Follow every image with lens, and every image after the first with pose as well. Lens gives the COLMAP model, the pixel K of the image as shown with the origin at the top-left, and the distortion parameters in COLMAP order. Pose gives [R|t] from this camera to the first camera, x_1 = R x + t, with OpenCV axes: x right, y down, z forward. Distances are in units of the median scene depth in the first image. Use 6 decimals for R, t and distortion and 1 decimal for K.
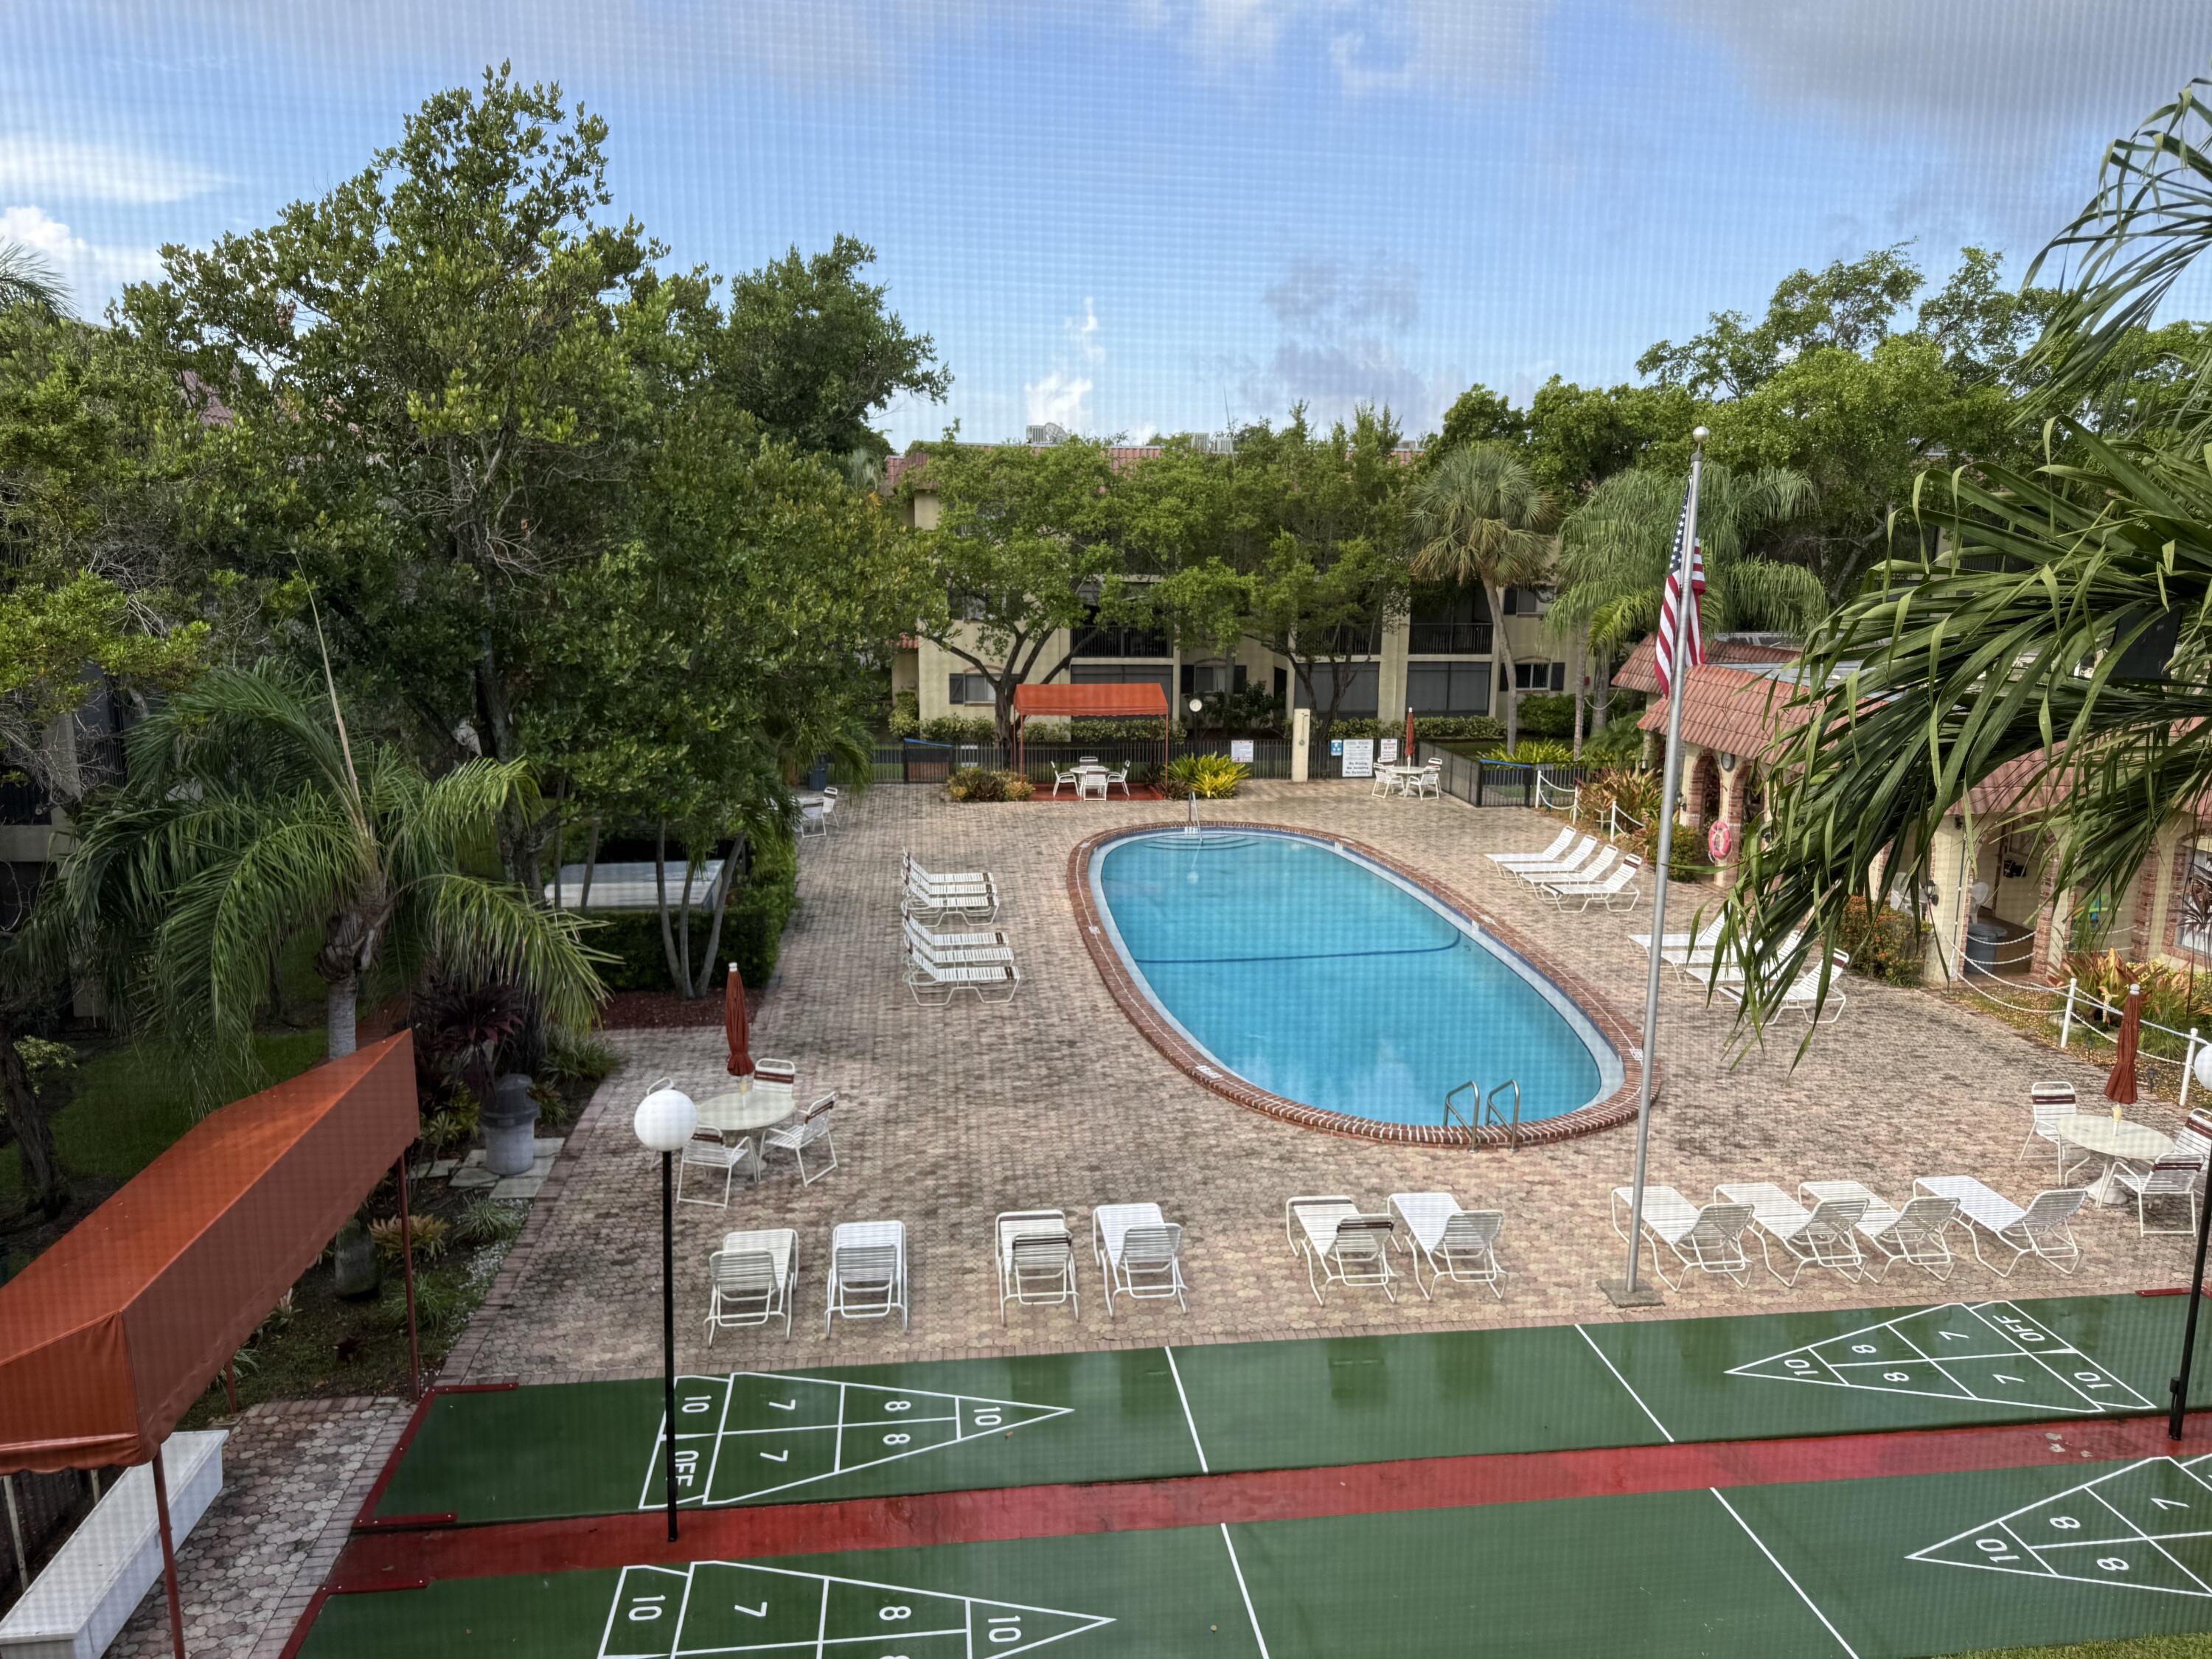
lens RADIAL K [[1561.2, 0, 1106.0], [0, 1561.2, 829.5], [0, 0, 1]] dist [0.134750, -0.185659]
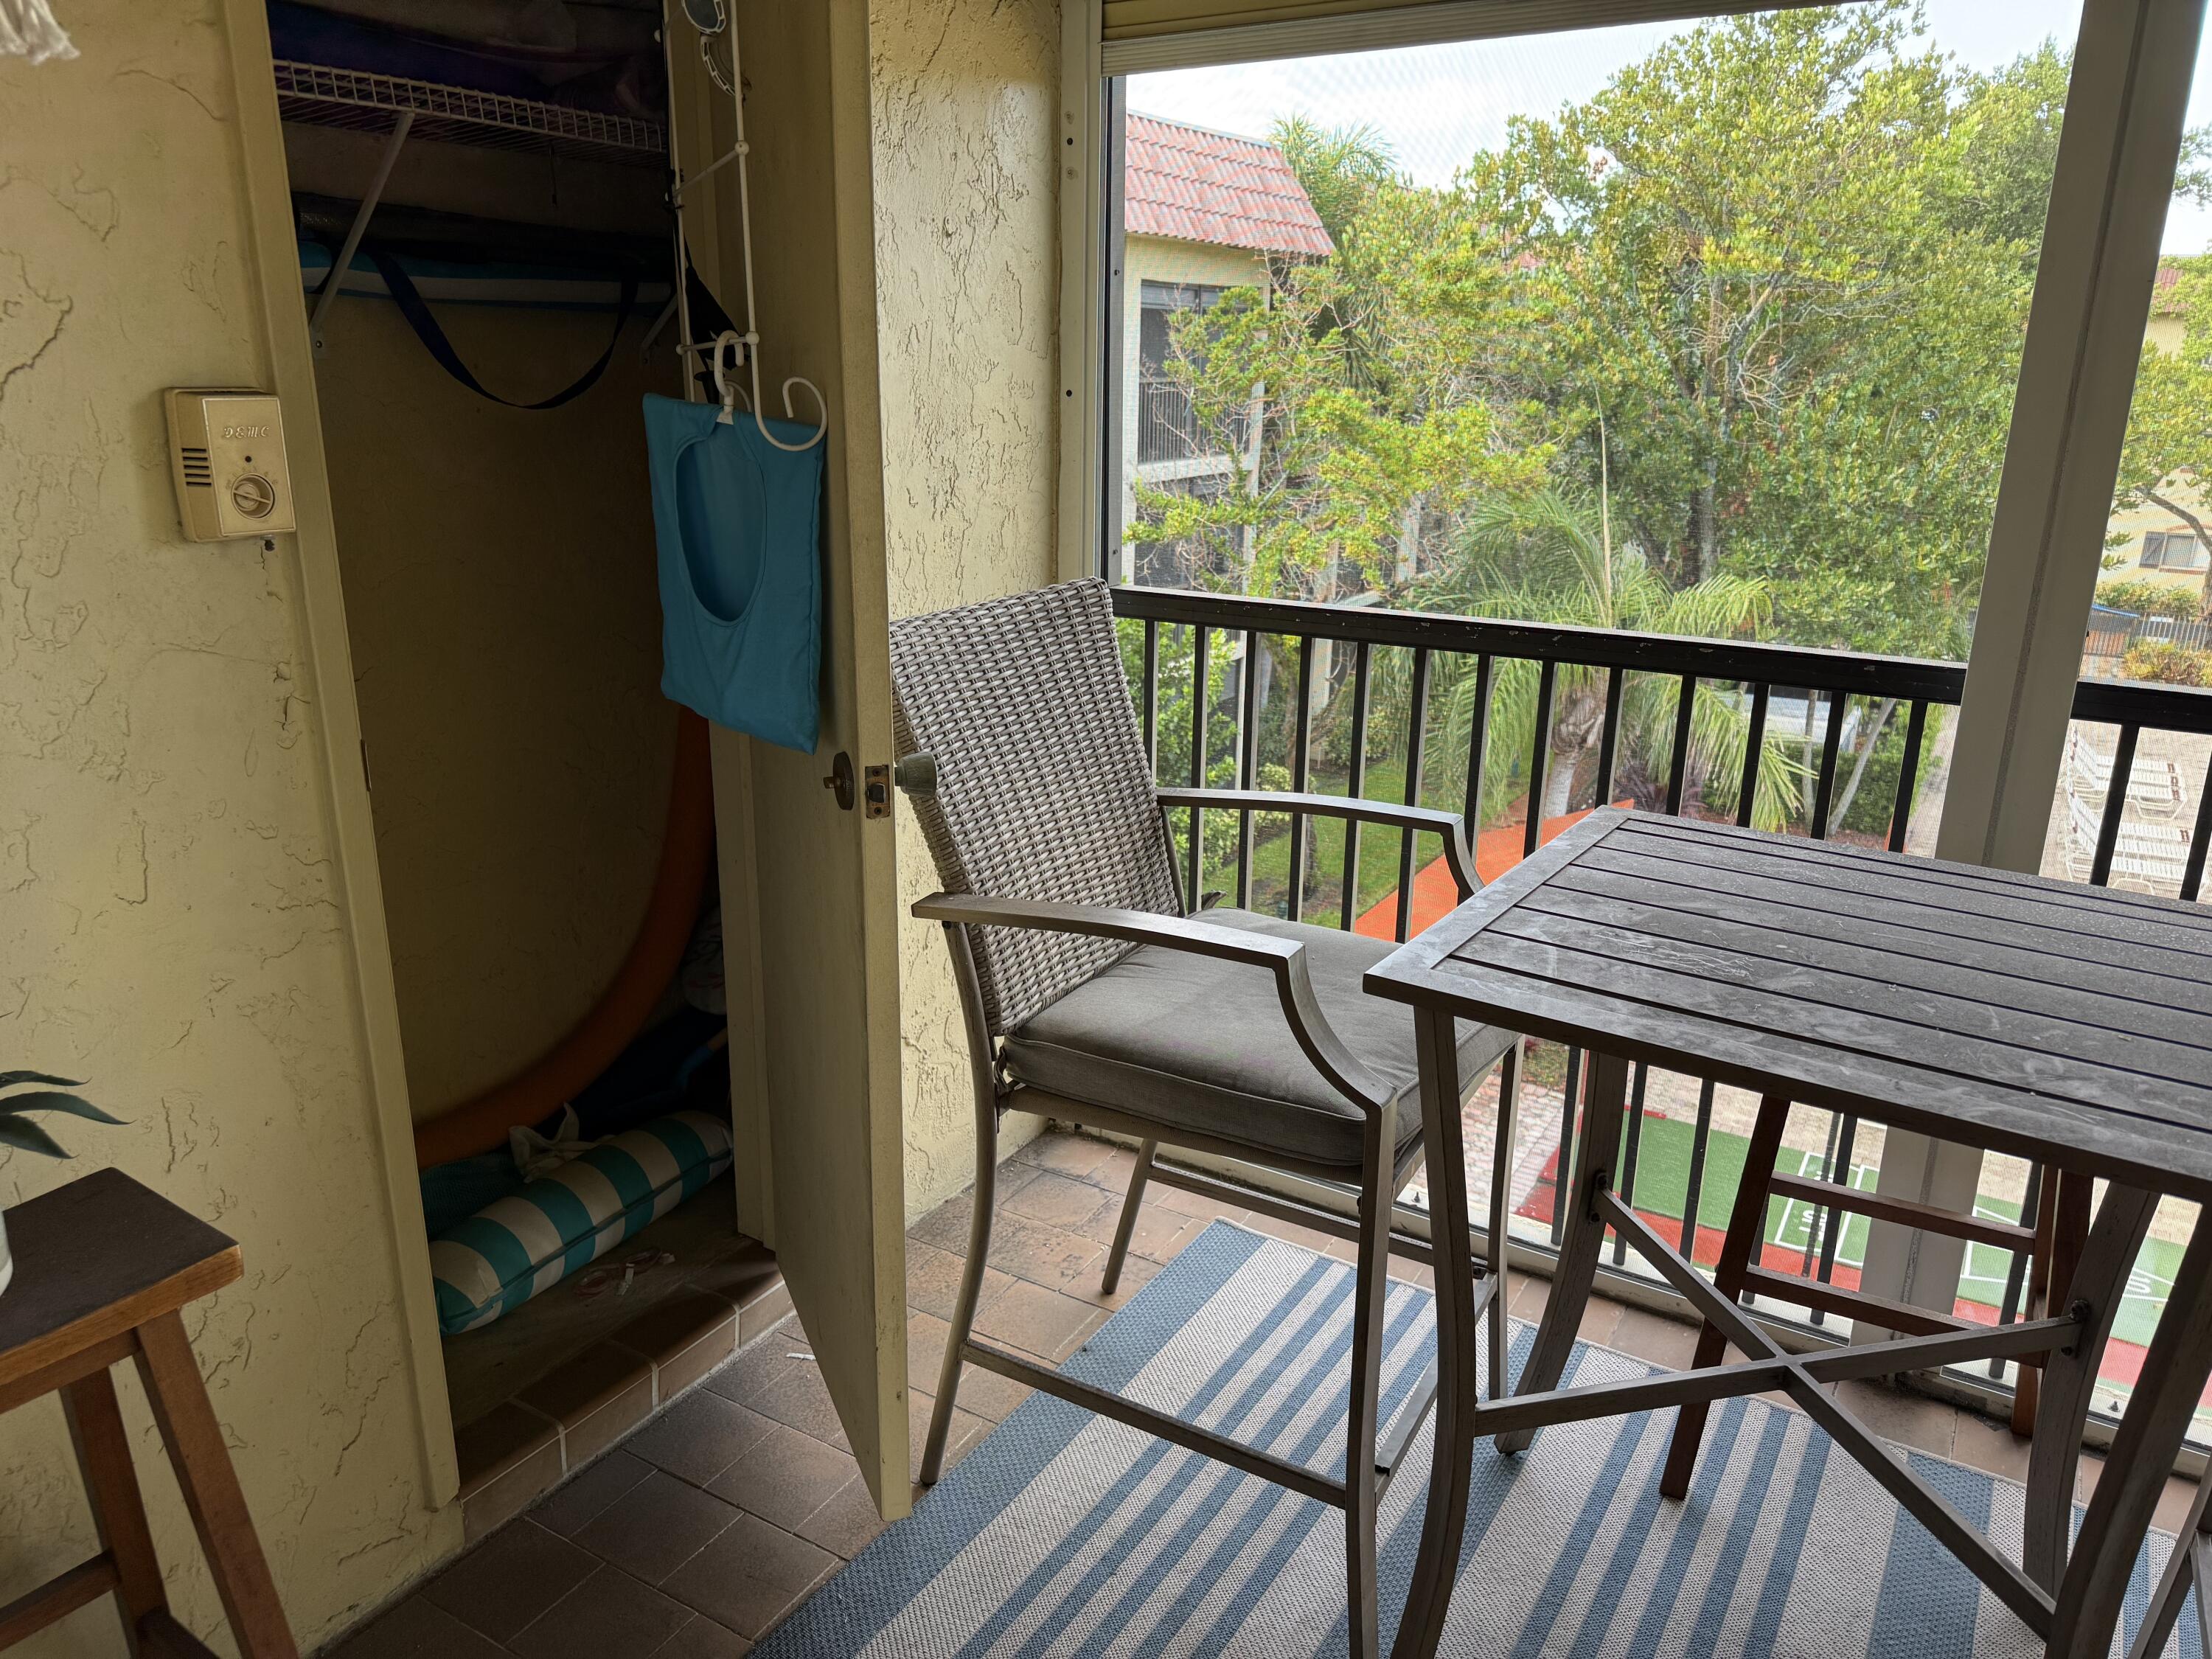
lens RADIAL K [[1587.4, 0, 1106.0], [0, 1587.4, 829.5], [0, 0, 1]] dist [0.058964, -0.060663]
pose [[0.794981, 0.184926, -0.577761, -0.017171], [-0.125517, 0.981936, 0.141586, 0.008179], [0.593508, -0.040039, 0.803832, -0.056637]]
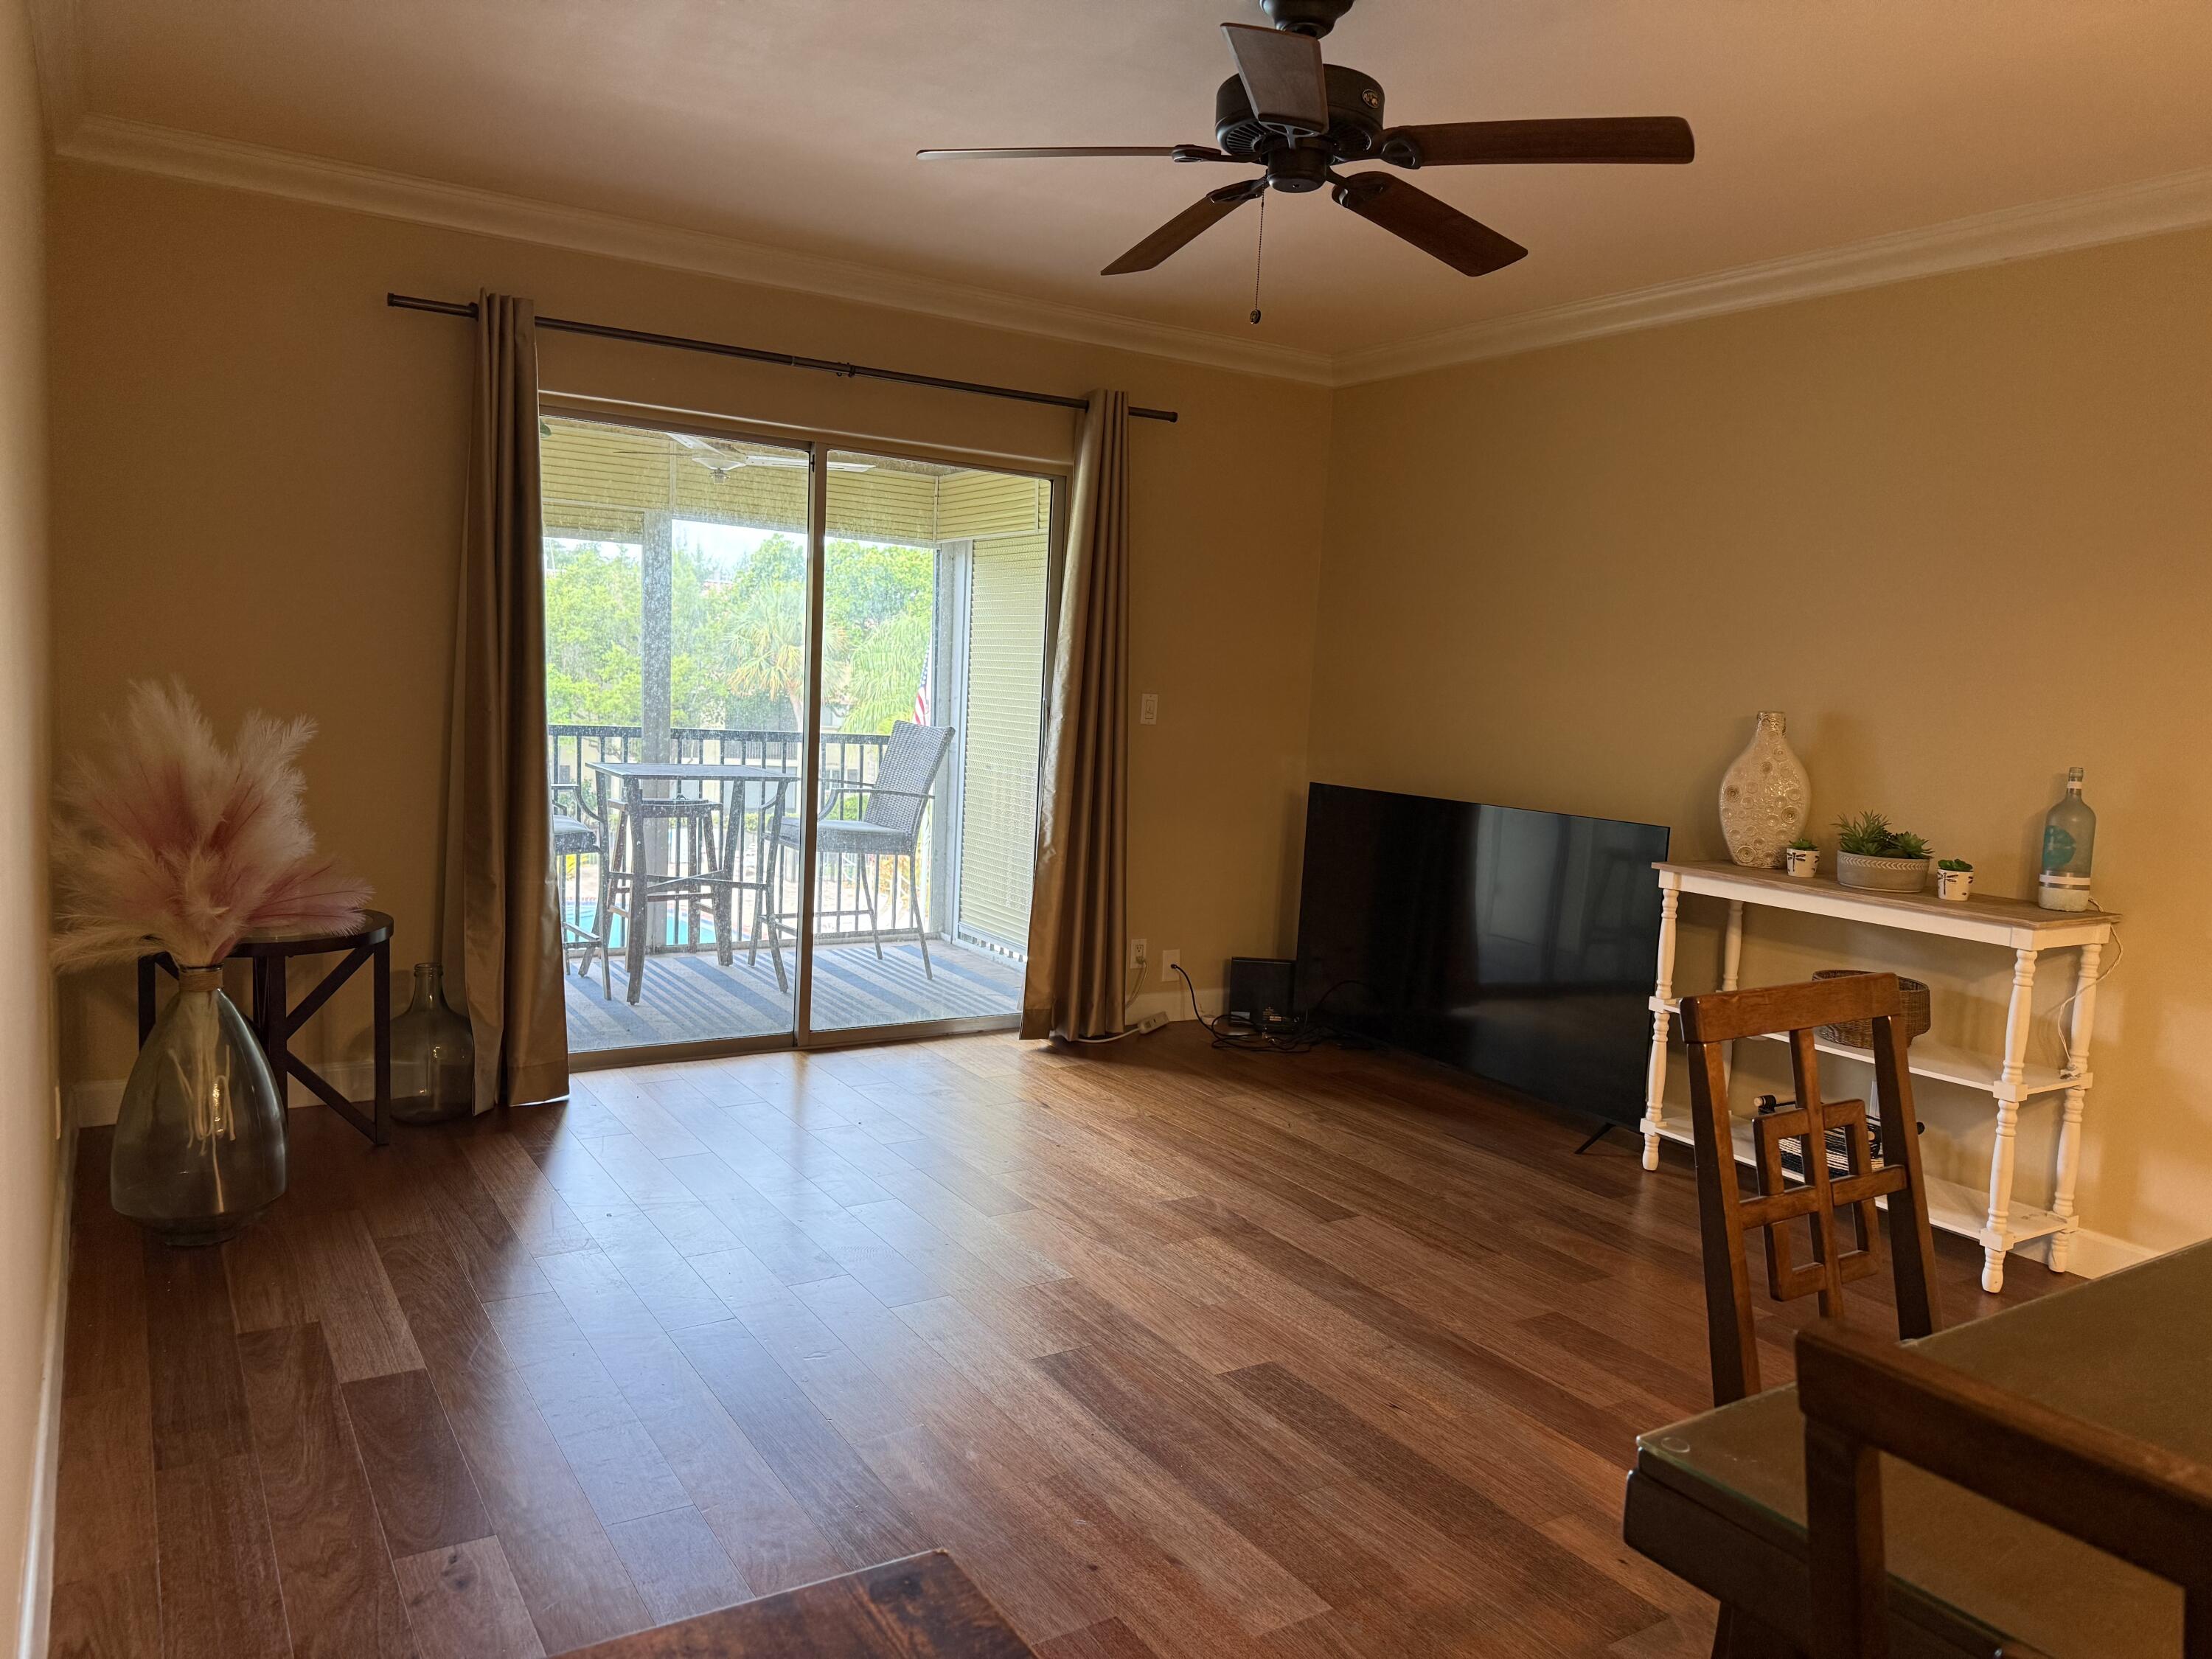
lens RADIAL K [[1566.9, 0, 1106.0], [0, 1566.9, 829.5], [0, 0, 1]] dist [0.155342, -0.191632]
pose [[0.904913, -0.002512, 0.425590, -0.054732], [0.034317, 0.997157, -0.067080, 0.032311], [-0.424212, 0.075306, 0.902426, -0.178880]]
